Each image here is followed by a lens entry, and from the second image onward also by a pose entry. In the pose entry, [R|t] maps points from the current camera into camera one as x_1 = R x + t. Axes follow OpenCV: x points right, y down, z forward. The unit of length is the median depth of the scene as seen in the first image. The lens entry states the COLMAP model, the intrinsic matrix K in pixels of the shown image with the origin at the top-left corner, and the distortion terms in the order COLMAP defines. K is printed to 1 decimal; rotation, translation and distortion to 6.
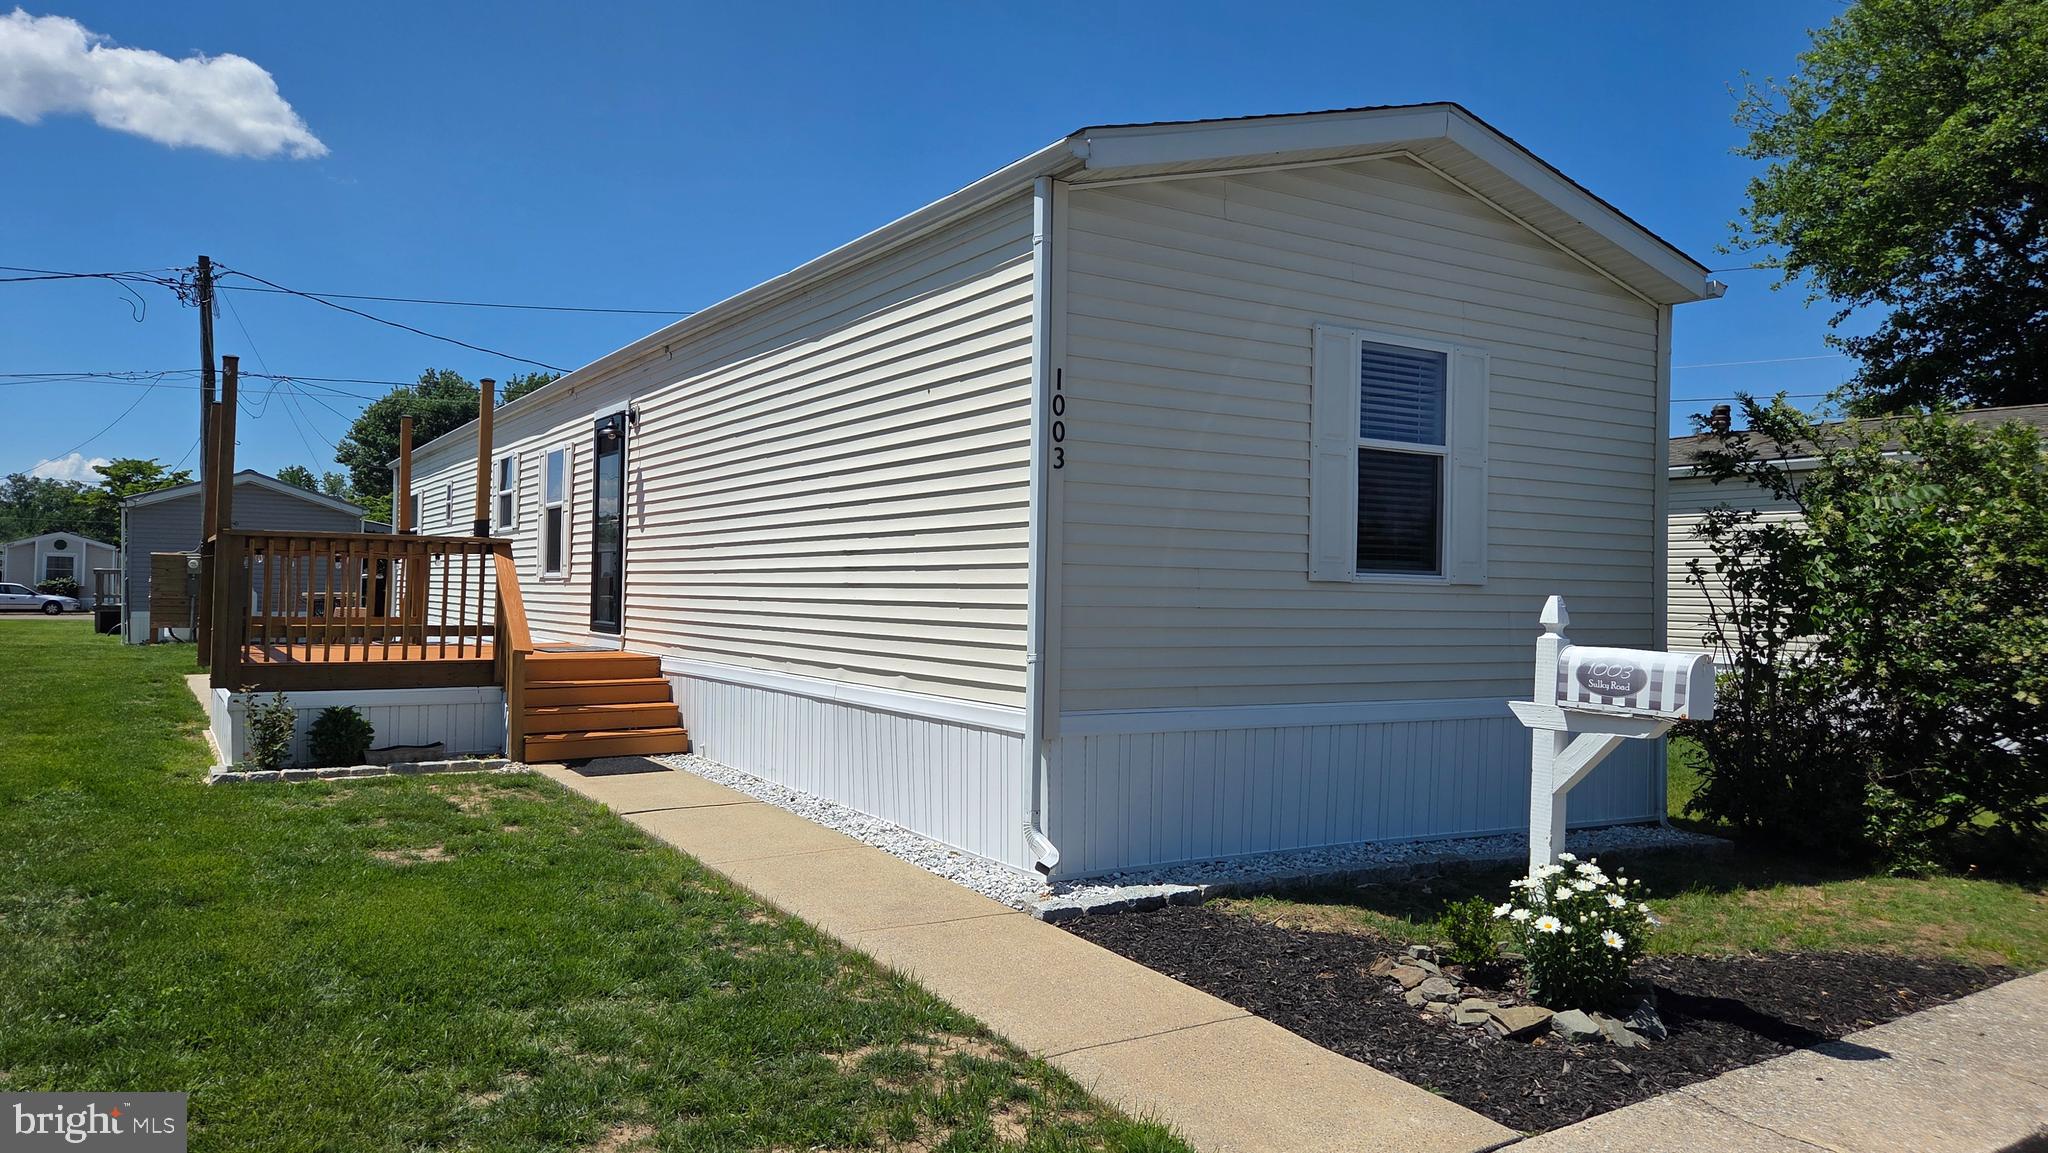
lens RADIAL K [[1369.1, 0, 1020.7], [0, 1369.1, 575.5], [0, 0, 1]] dist [0.069264, -0.059458]
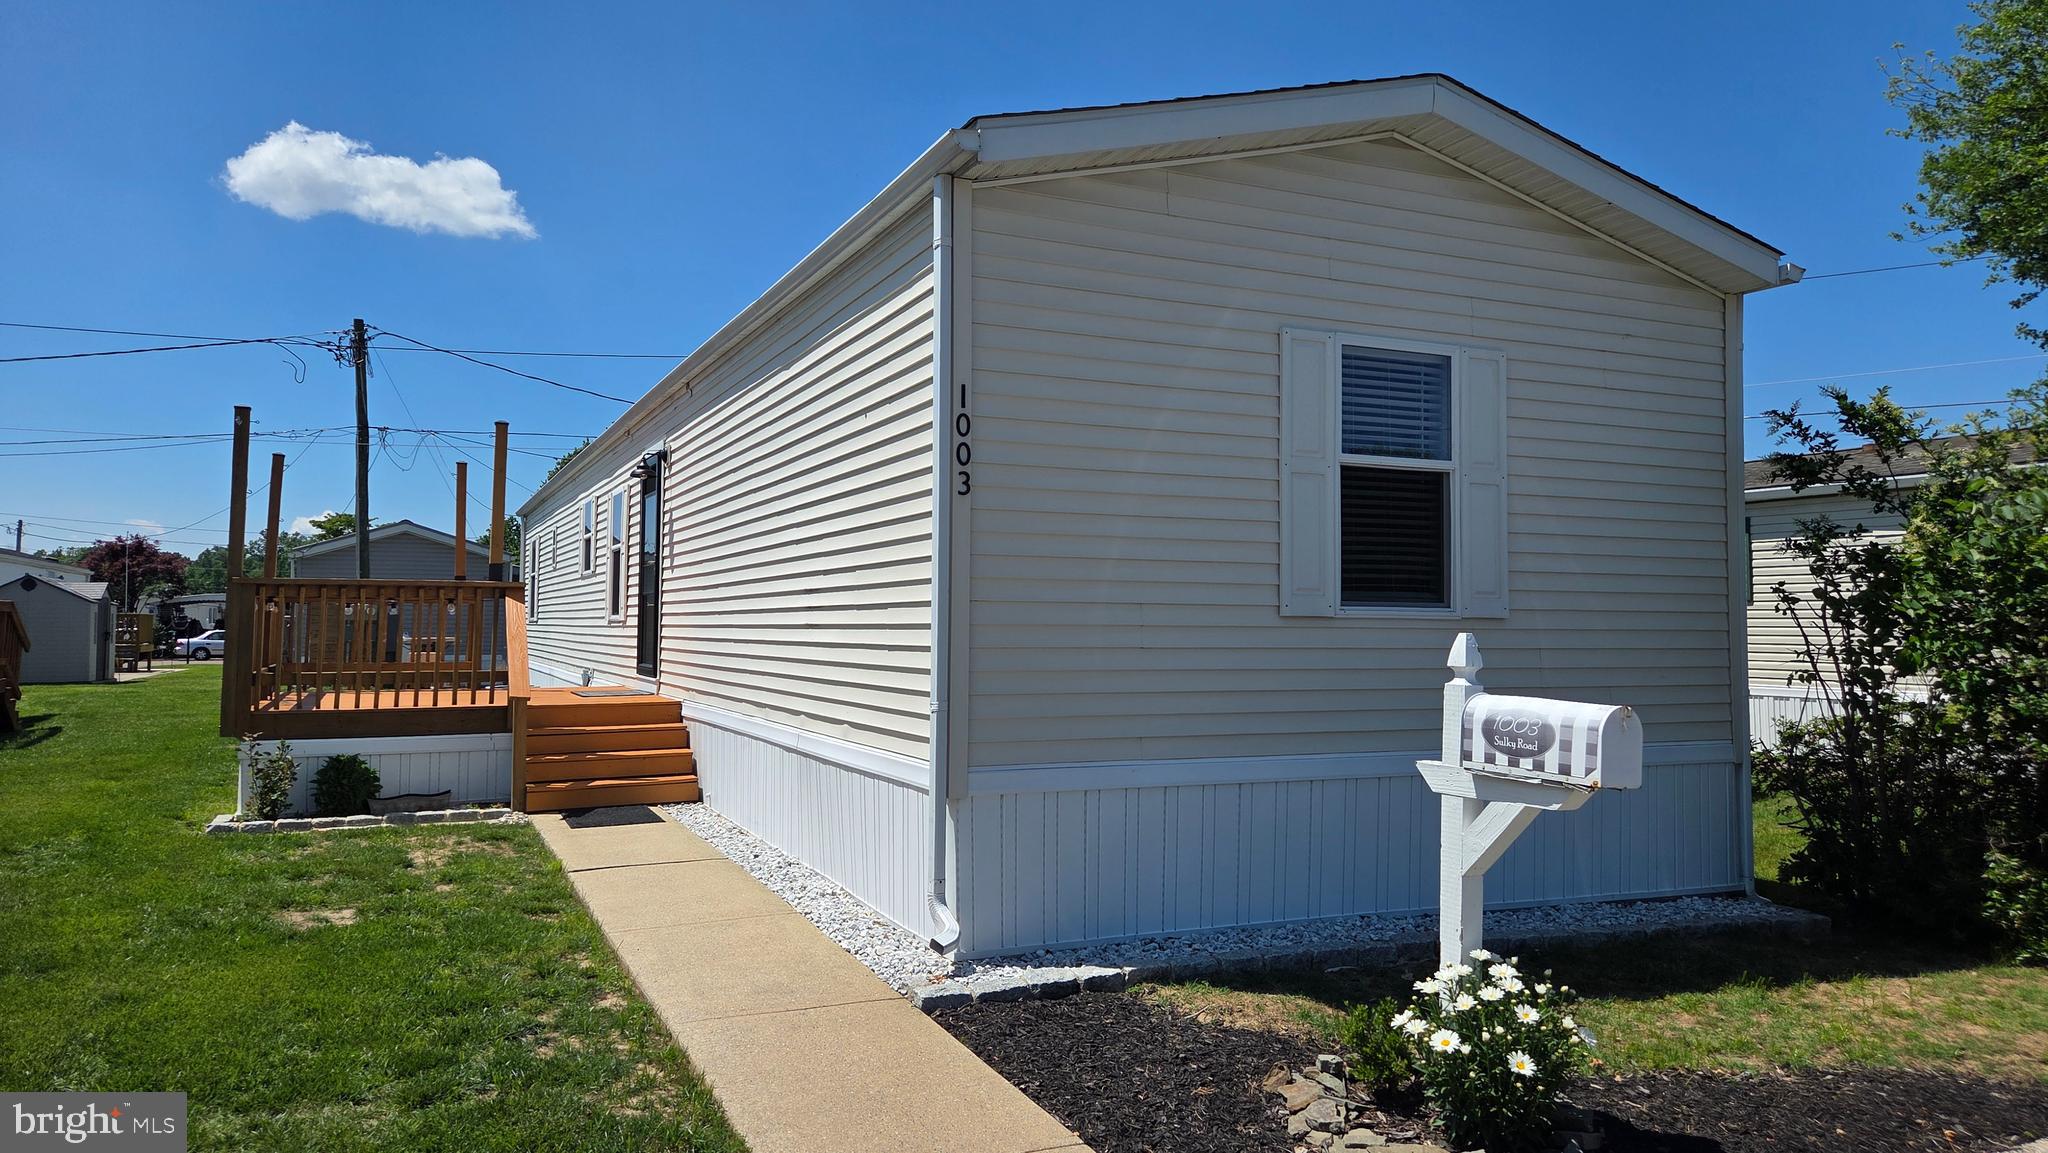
lens RADIAL K [[1369.1, 0, 1025.2], [0, 1369.1, 562.7], [0, 0, 1]] dist [0.069264, -0.059458]
pose [[0.991924, -0.017057, -0.125685, 0.154630], [0.012573, 0.999259, -0.036379, -0.000488], [0.126212, 0.034505, 0.991403, 0.099450]]
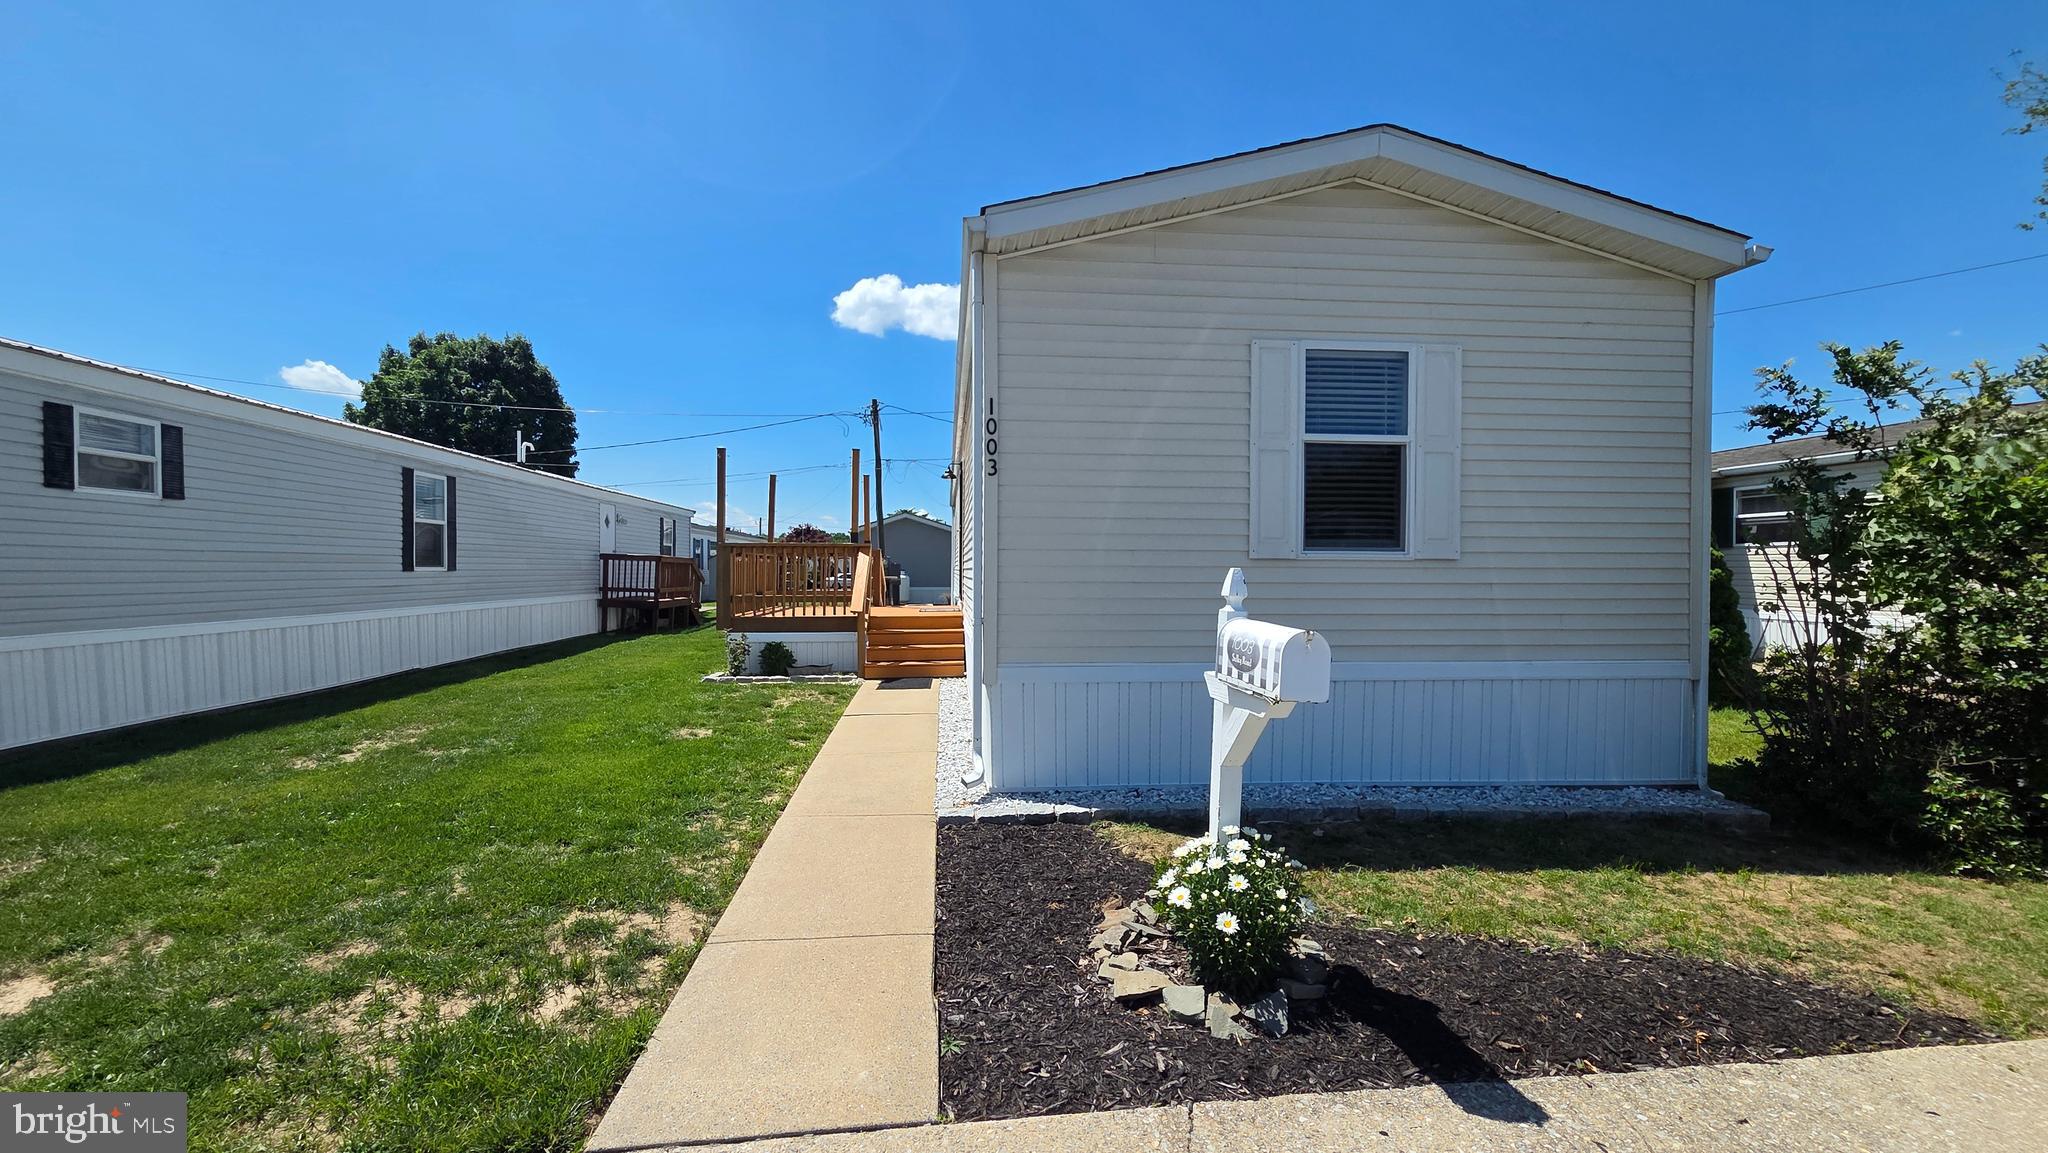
lens RADIAL K [[837.3, 0, 1017.1], [0, 837.3, 582.7], [0, 0, 1]] dist [0.001695, 0.000489]
pose [[0.890061, -0.007517, -0.455780, 0.351070], [0.017729, 0.999678, 0.018135, 0.007678], [0.455498, -0.024222, 0.889907, 0.261290]]
